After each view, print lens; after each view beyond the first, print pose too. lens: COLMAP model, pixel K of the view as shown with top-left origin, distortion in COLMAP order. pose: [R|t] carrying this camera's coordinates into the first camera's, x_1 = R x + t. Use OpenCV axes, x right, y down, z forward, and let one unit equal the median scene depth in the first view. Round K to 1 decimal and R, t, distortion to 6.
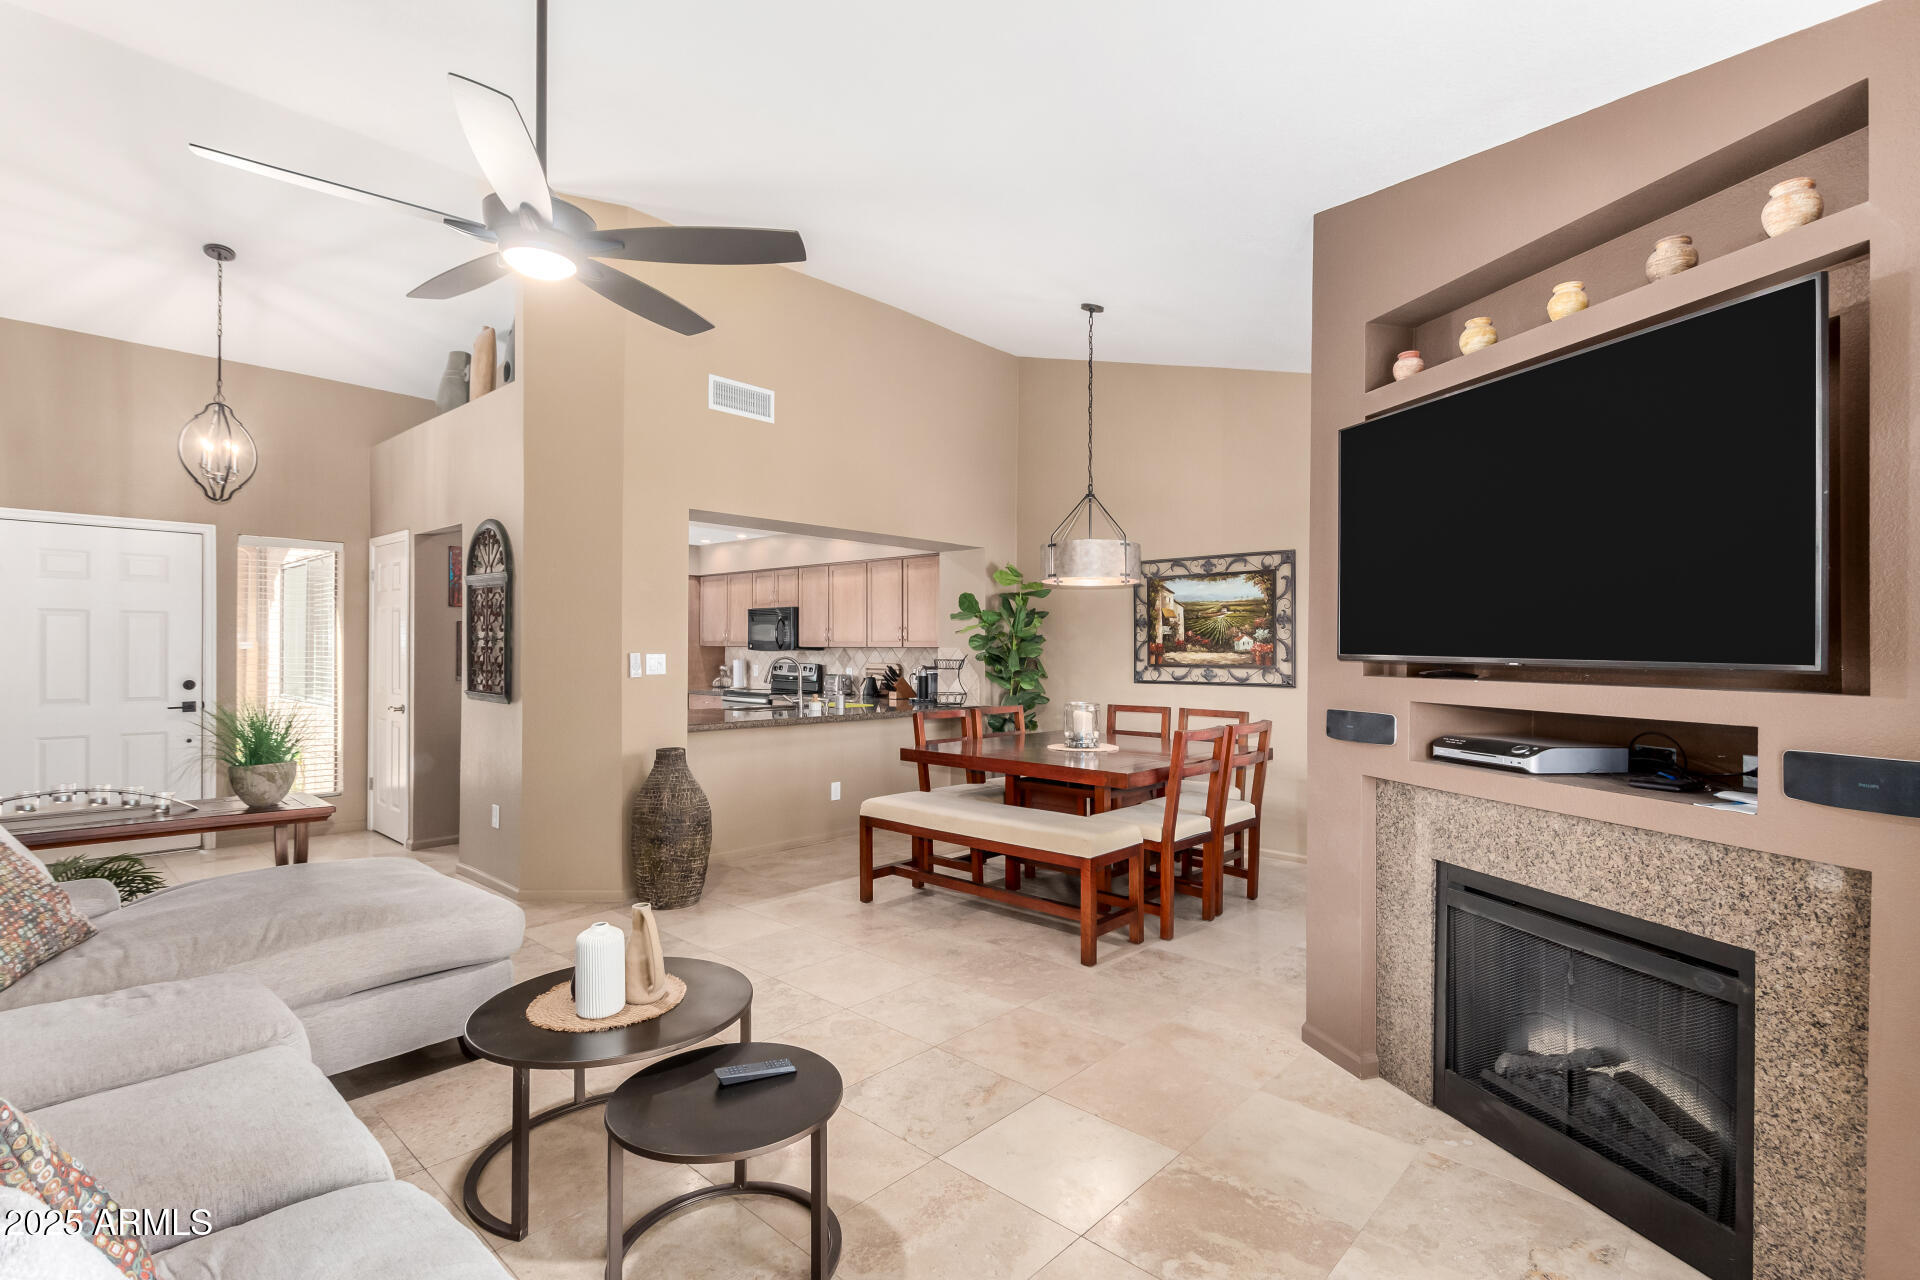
lens RADIAL K [[898.3, 0, 979.7], [0, 898.3, 644.6], [0, 0, 1]] dist [-0.000019, -0.000044]
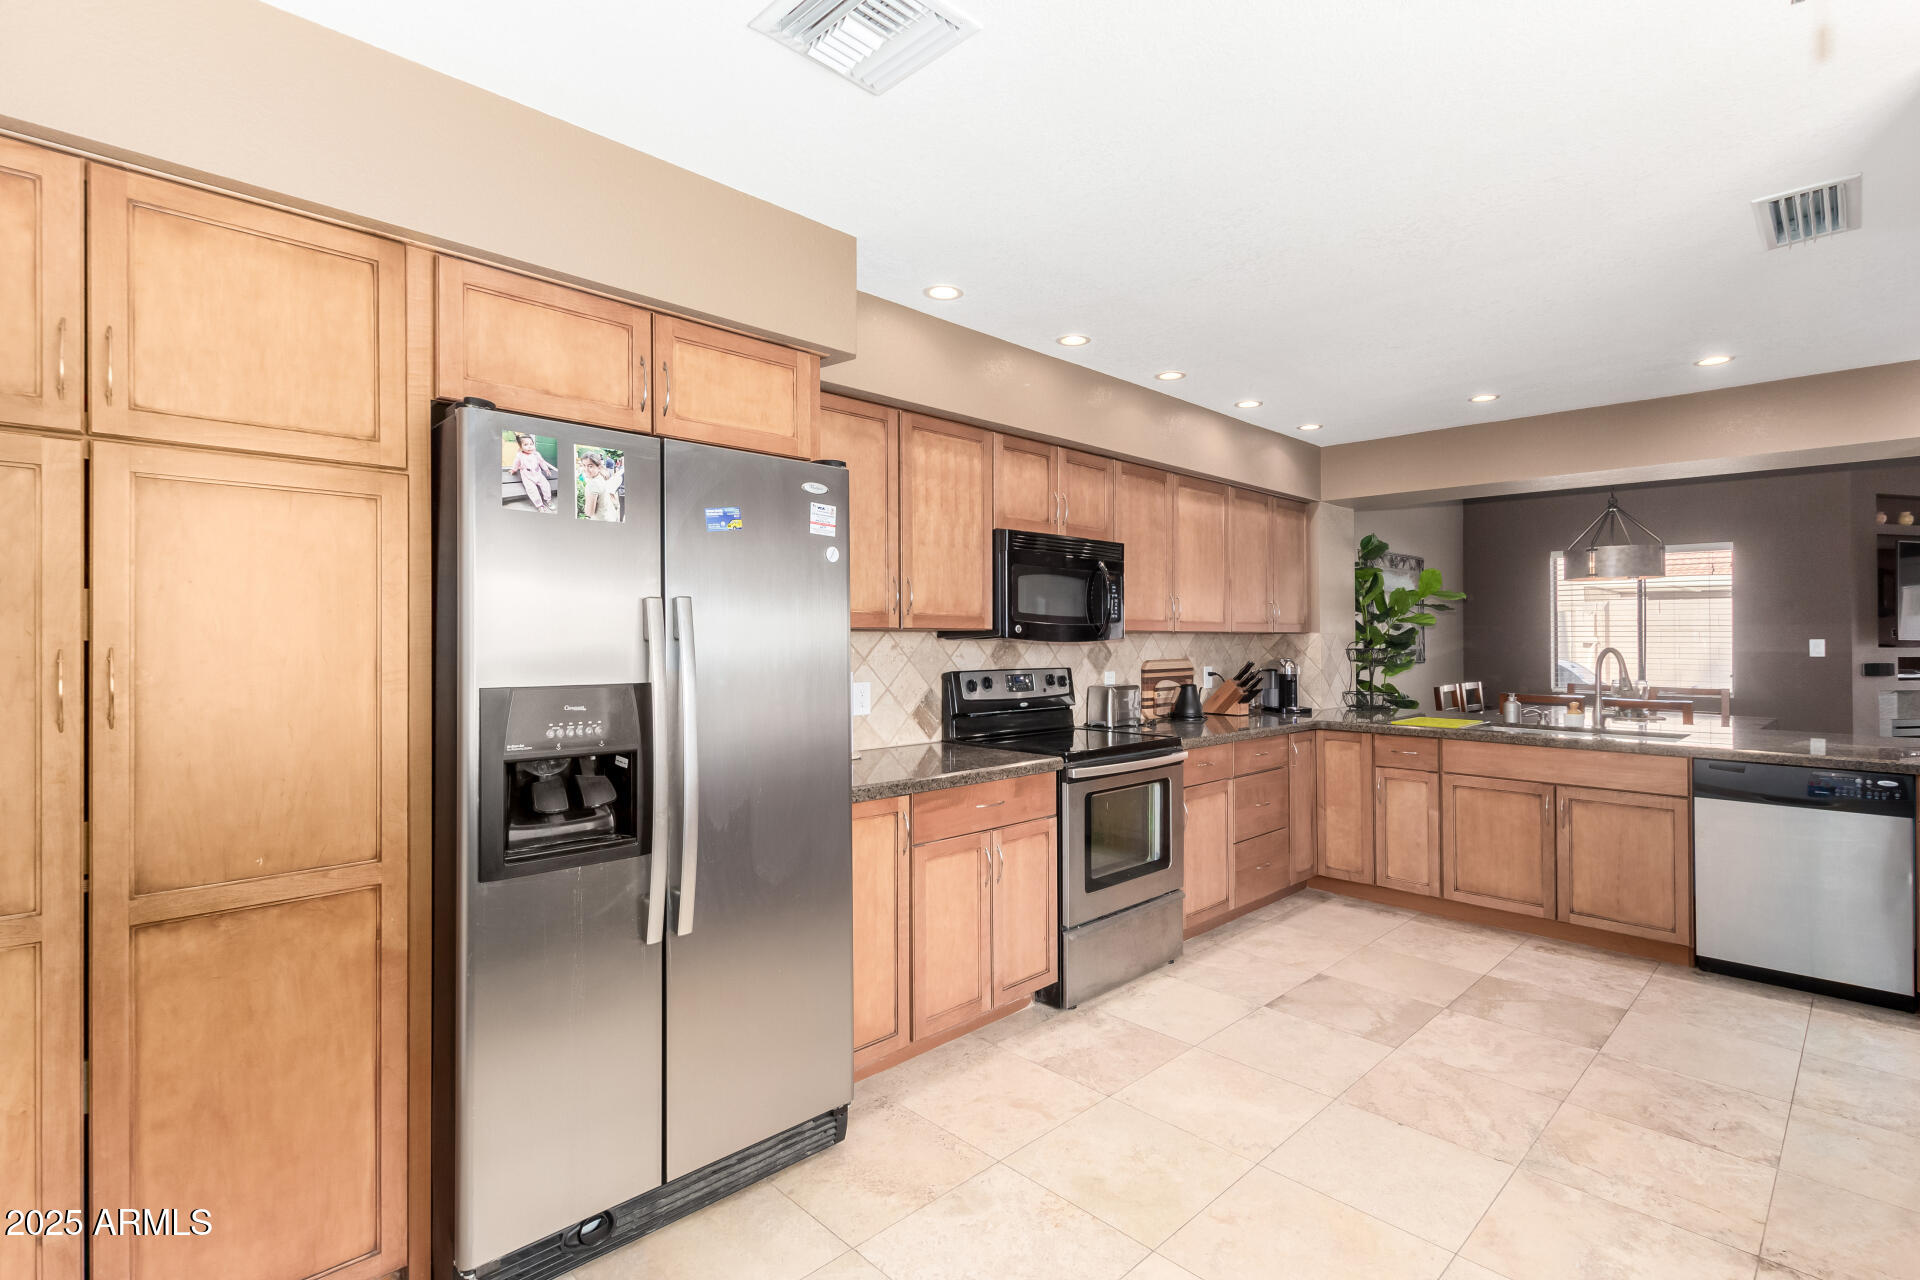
lens RADIAL K [[903.5, 0, 984.7], [0, 903.5, 628.2], [0, 0, 1]] dist [-0.001181, -0.001582]
pose [[0.057678, 0.000194, 0.998335, -0.633210], [-0.009355, 0.999956, 0.000346, 0.001371], [-0.998291, -0.009359, 0.057677, 0.995395]]
